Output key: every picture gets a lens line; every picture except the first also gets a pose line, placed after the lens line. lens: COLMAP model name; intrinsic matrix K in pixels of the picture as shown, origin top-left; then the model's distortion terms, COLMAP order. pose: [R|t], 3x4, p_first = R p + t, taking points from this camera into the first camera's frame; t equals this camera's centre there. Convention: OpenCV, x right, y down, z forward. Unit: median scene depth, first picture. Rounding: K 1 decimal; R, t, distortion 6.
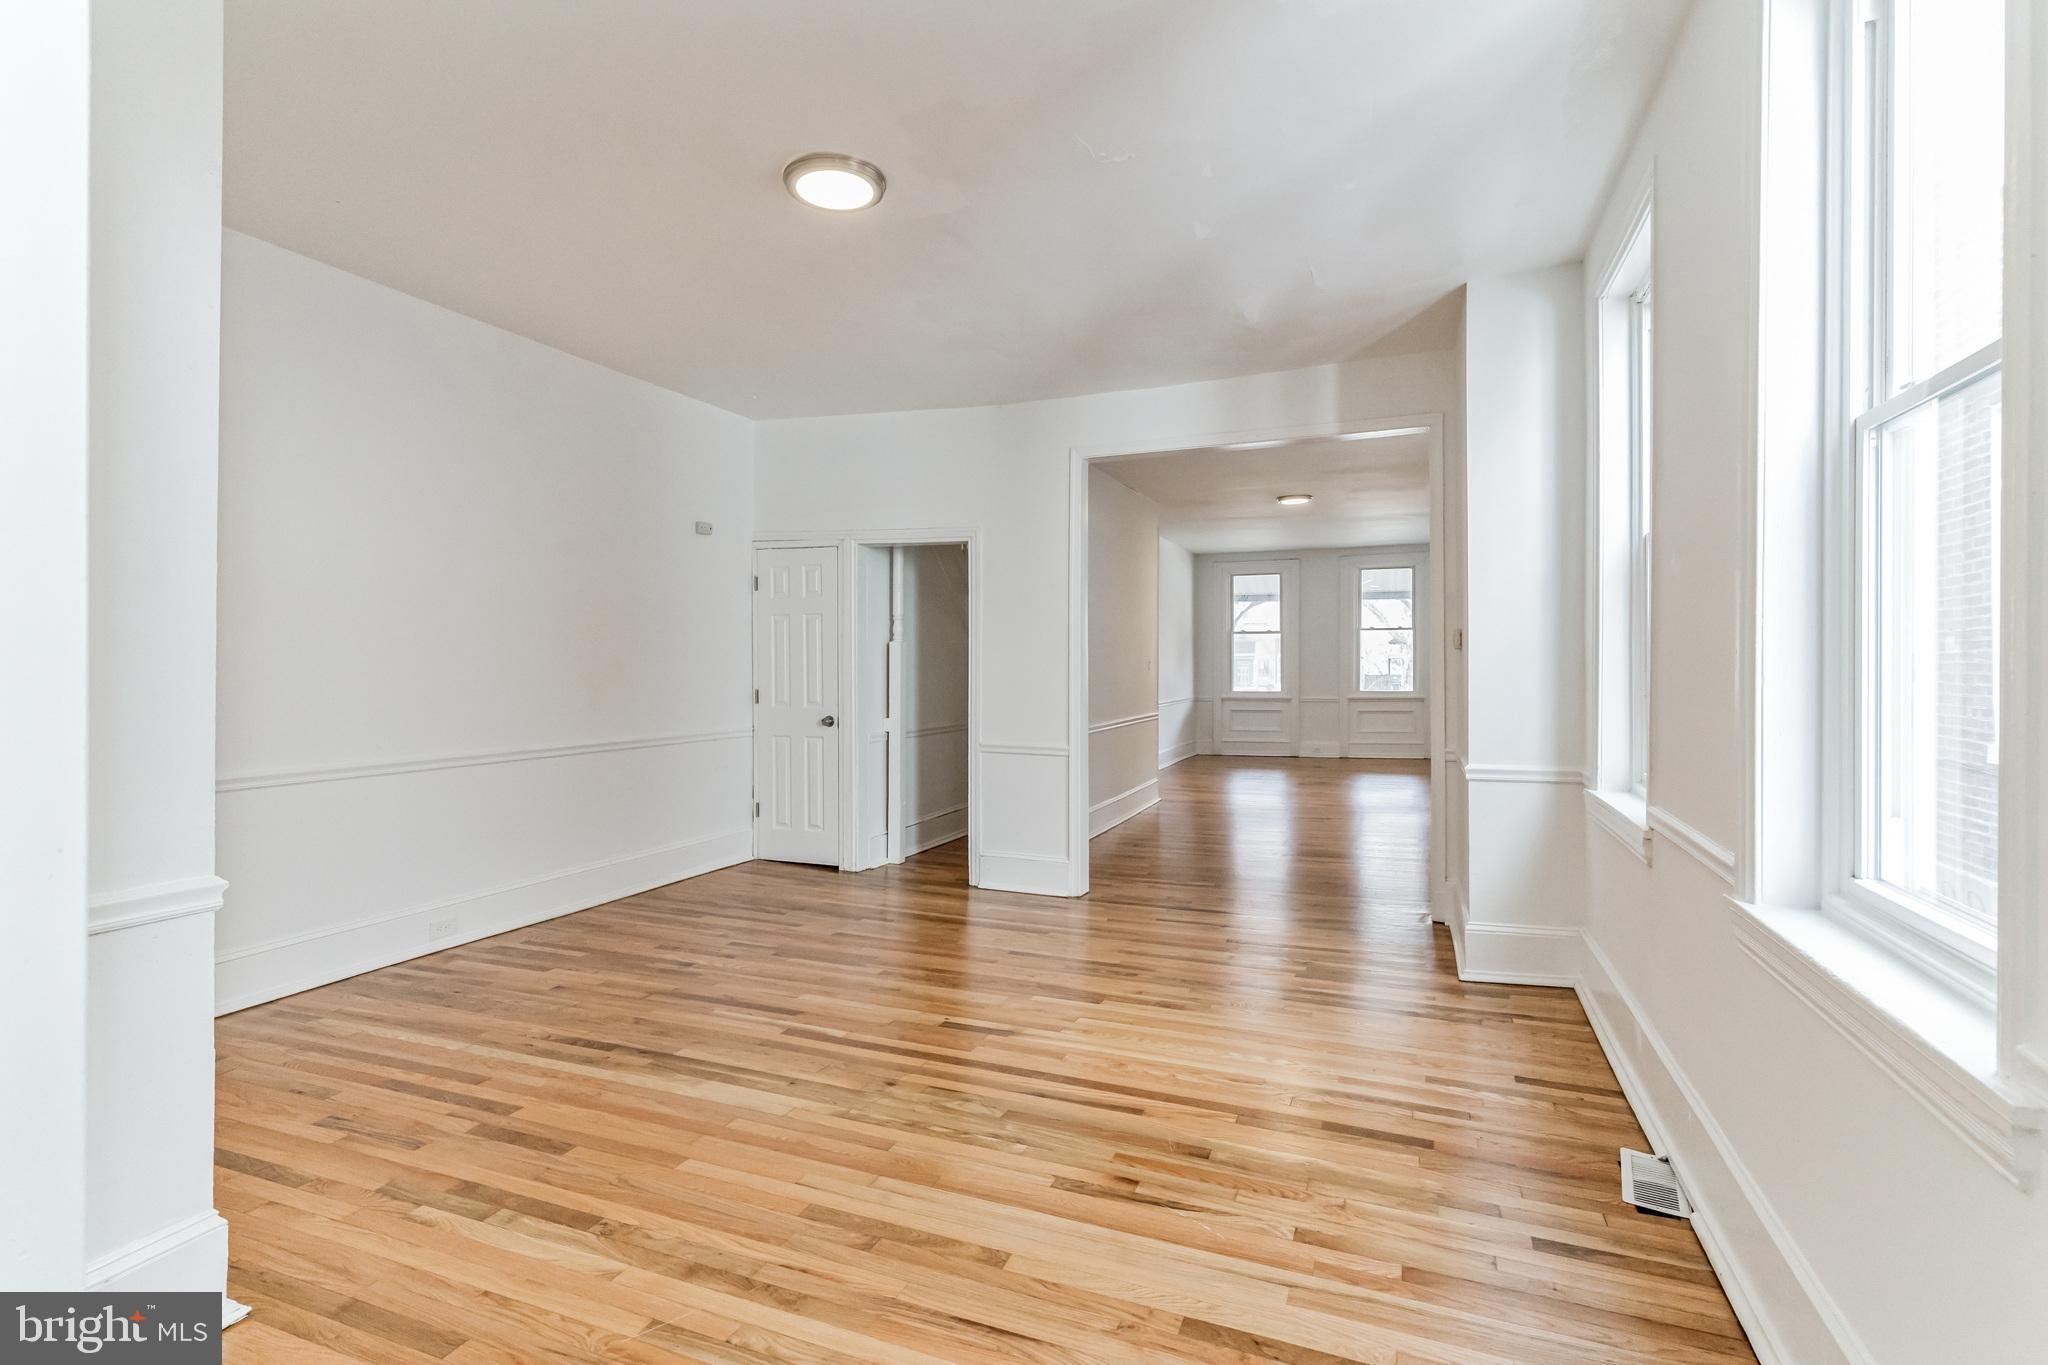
lens RADIAL K [[986.7, 0, 1001.7], [0, 986.7, 679.4], [0, 0, 1]] dist [-0.006275, 0.000987]
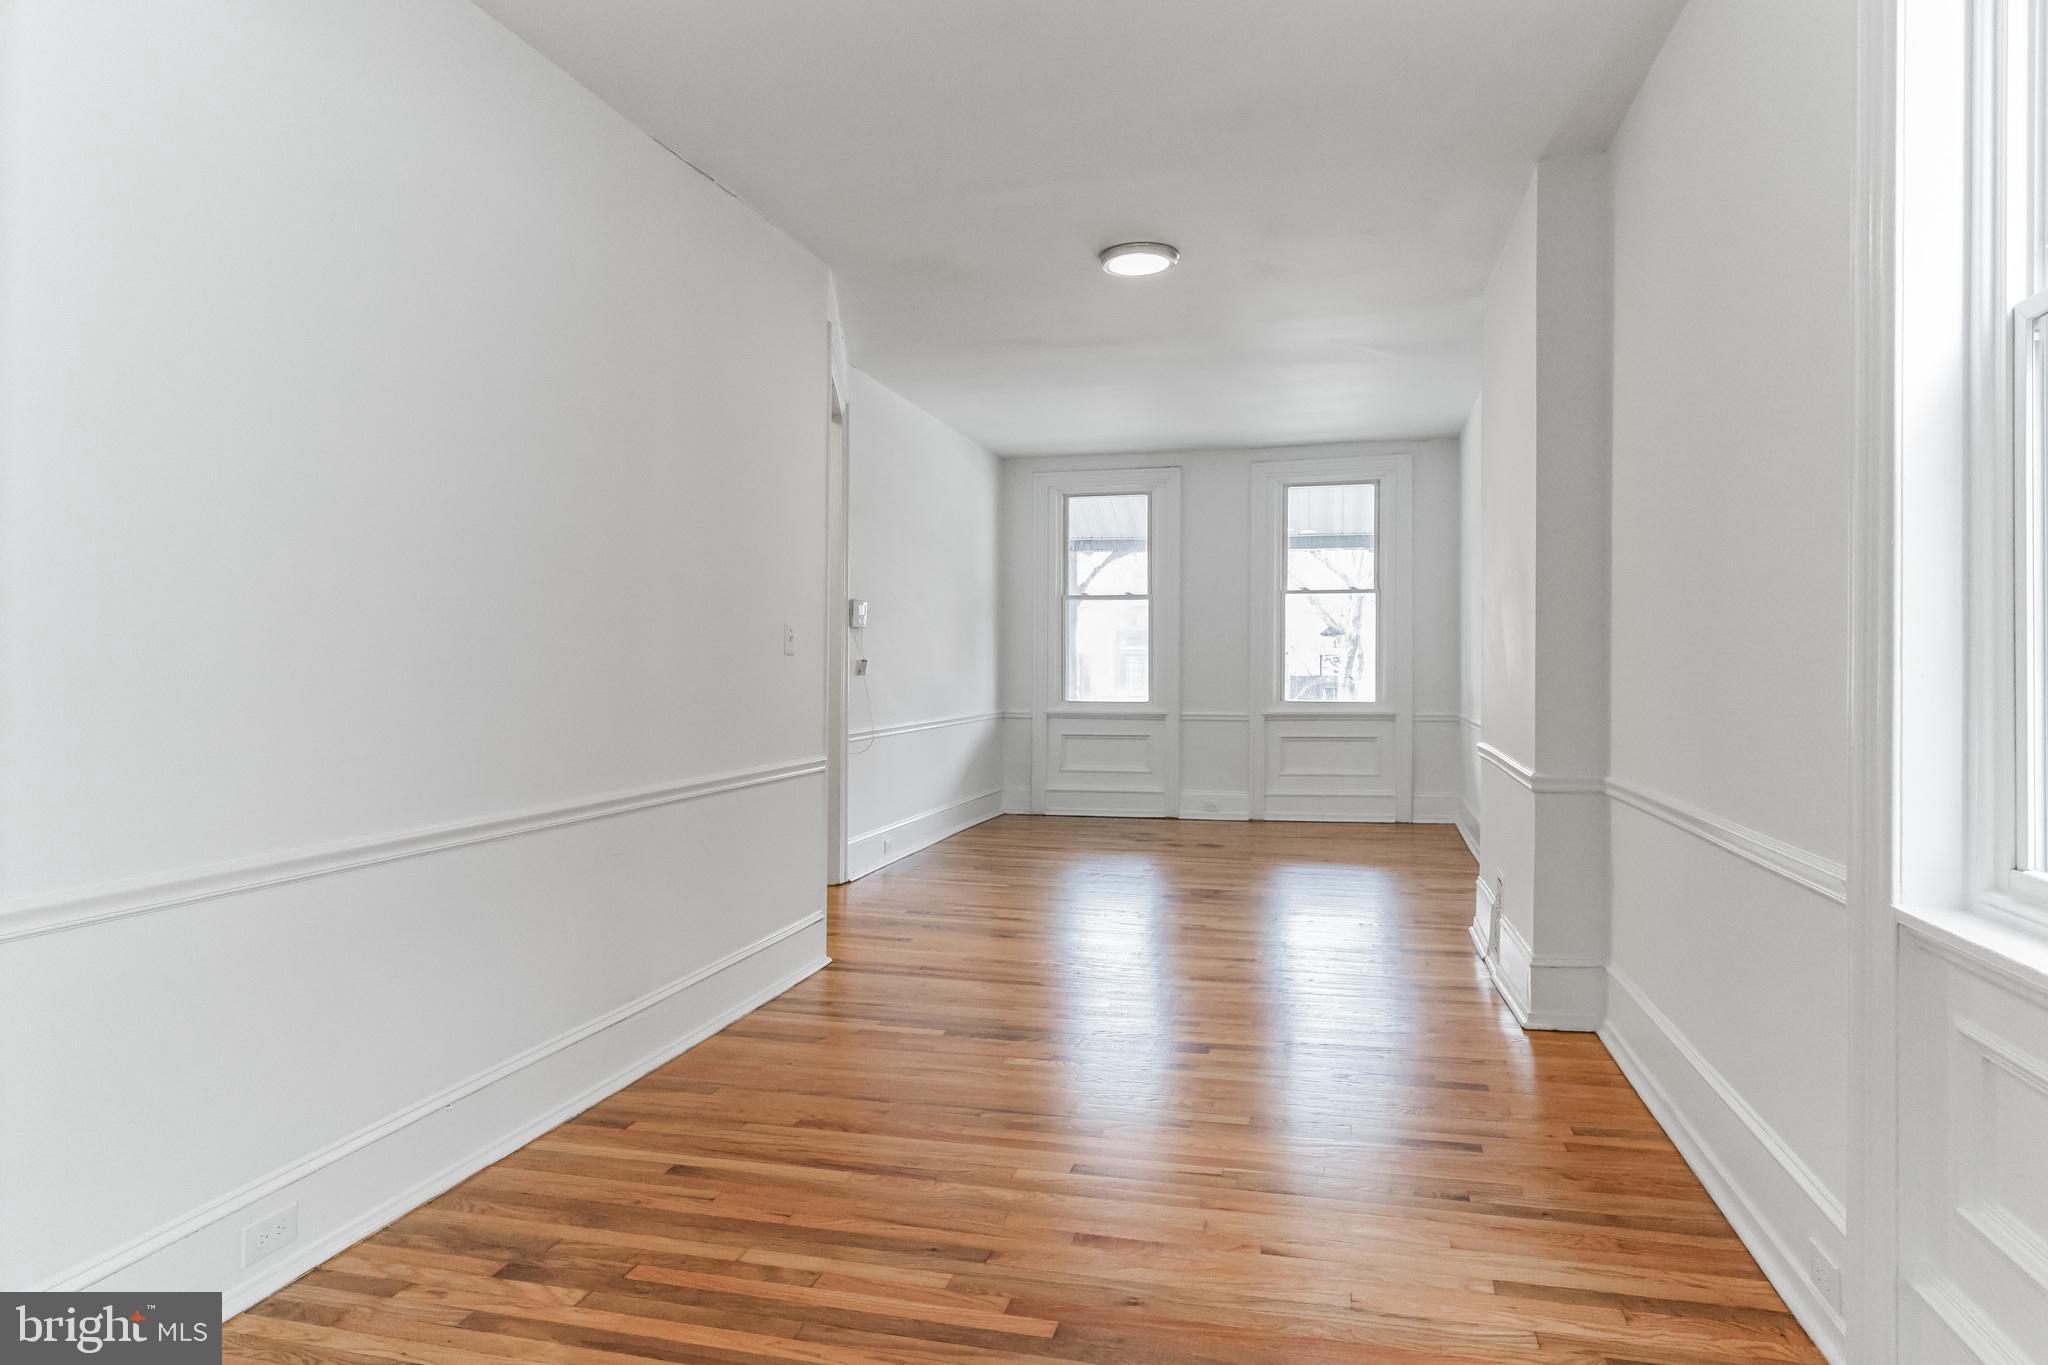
lens RADIAL K [[1156.9, 0, 1005.1], [0, 1156.9, 665.3], [0, 0, 1]] dist [0.001872, 0.000856]
pose [[0.993832, 0.008855, 0.110545, 0.128824], [-0.007513, 0.999893, -0.012559, 0.000198], [-0.110644, 0.011651, 0.993792, 0.353495]]
